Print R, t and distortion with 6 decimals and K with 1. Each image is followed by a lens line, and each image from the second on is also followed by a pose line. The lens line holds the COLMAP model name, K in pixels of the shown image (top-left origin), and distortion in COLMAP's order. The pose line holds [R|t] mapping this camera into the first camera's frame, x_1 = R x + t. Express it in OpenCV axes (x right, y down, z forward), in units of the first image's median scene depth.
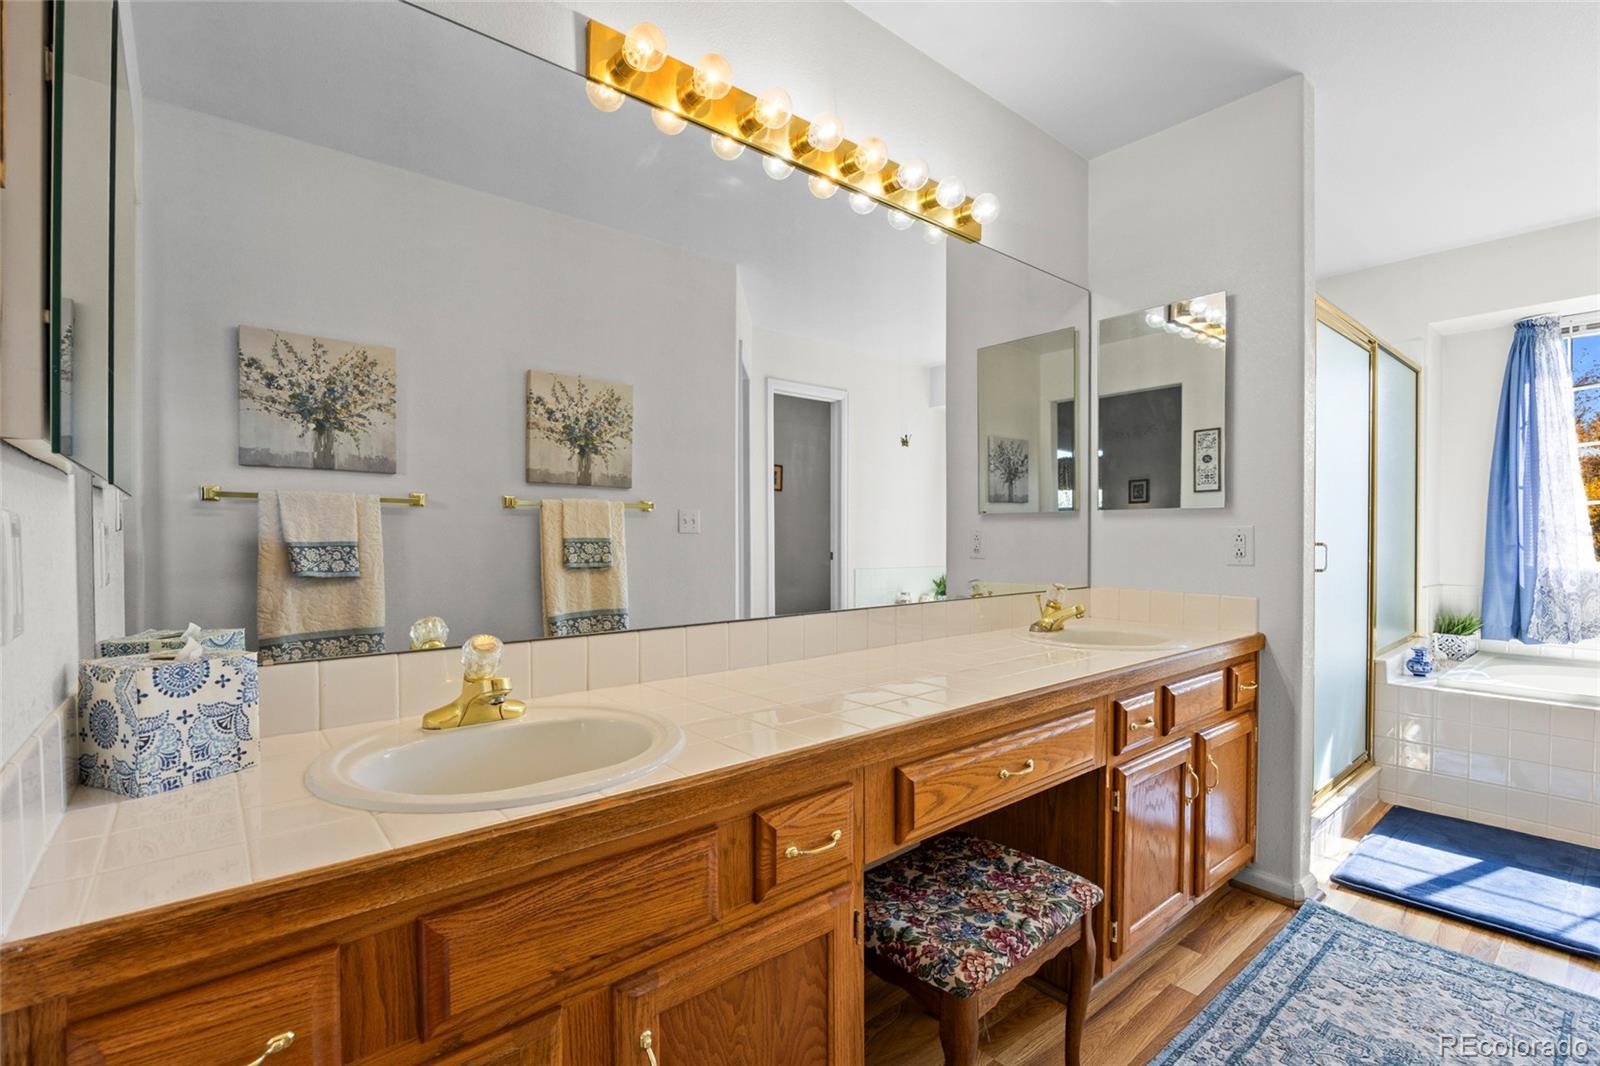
lens RADIAL K [[713.1, 0, 800.0], [0, 713.1, 533.0], [0, 0, 1]] dist [-0.008938, 0.000110]
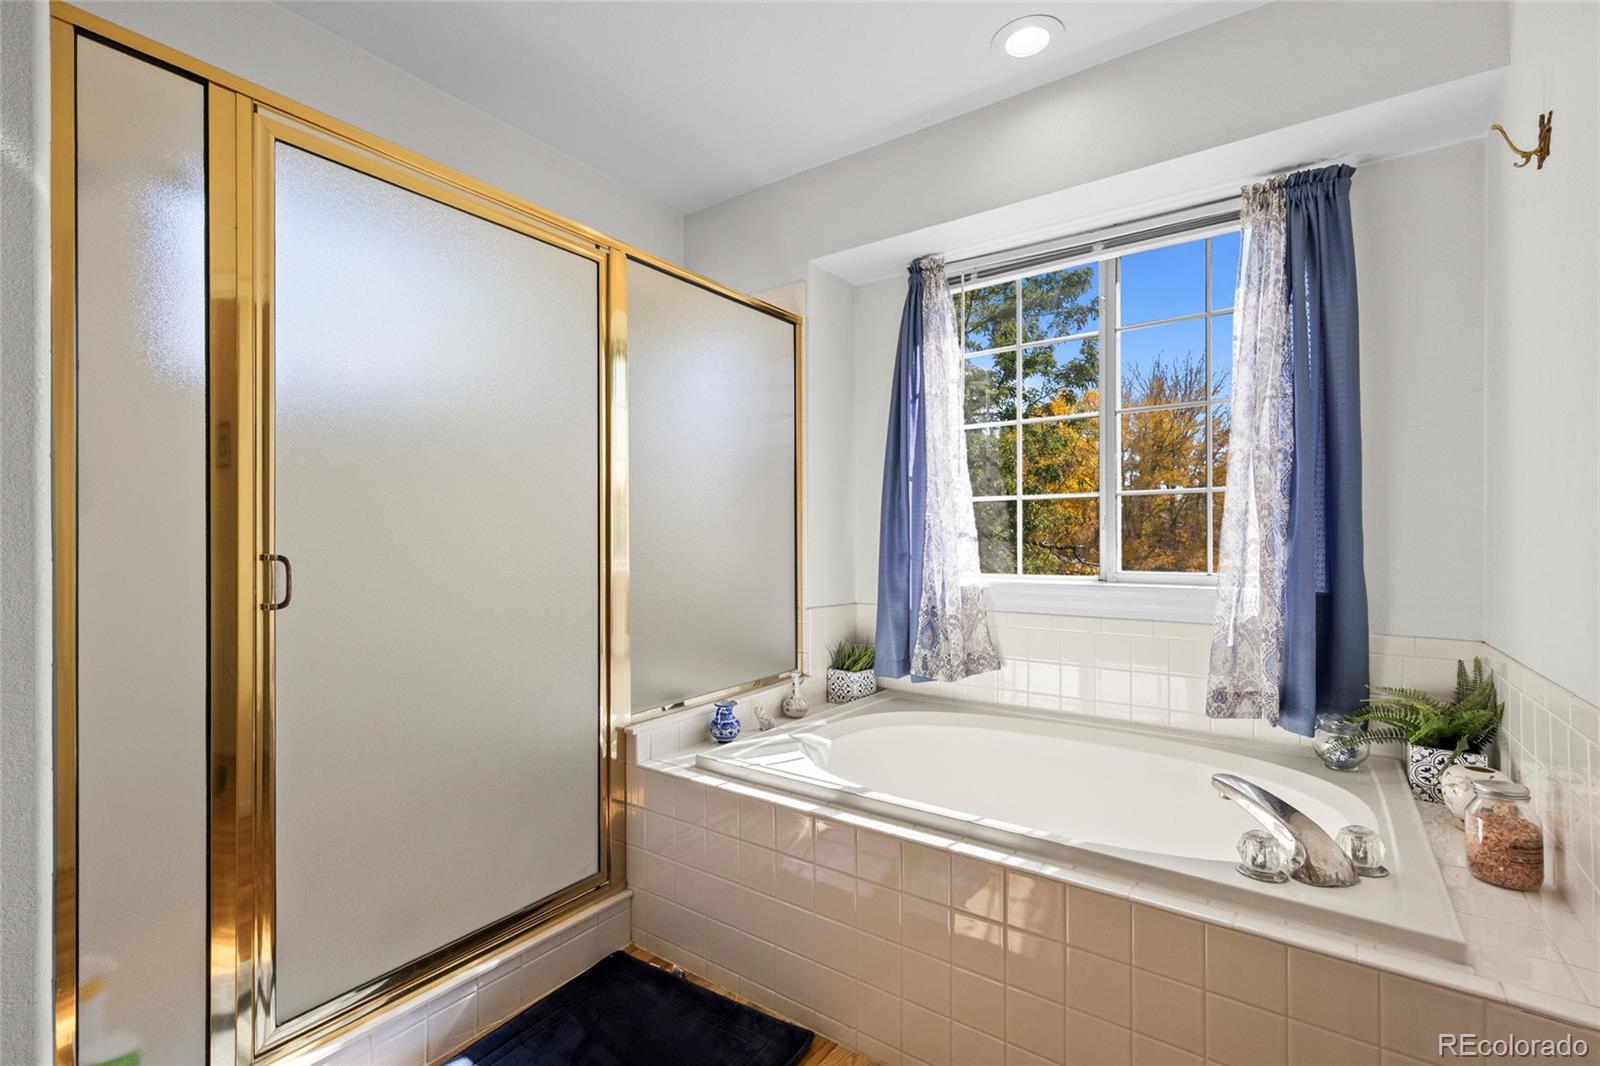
lens RADIAL K [[713.1, 0, 800.0], [0, 713.1, 533.0], [0, 0, 1]] dist [-0.008938, 0.000110]
pose [[0.967171, -0.002269, 0.254115, 0.705920], [0.003904, 0.999975, -0.005930, -0.000861], [-0.254096, 0.006727, 0.967156, 0.276968]]
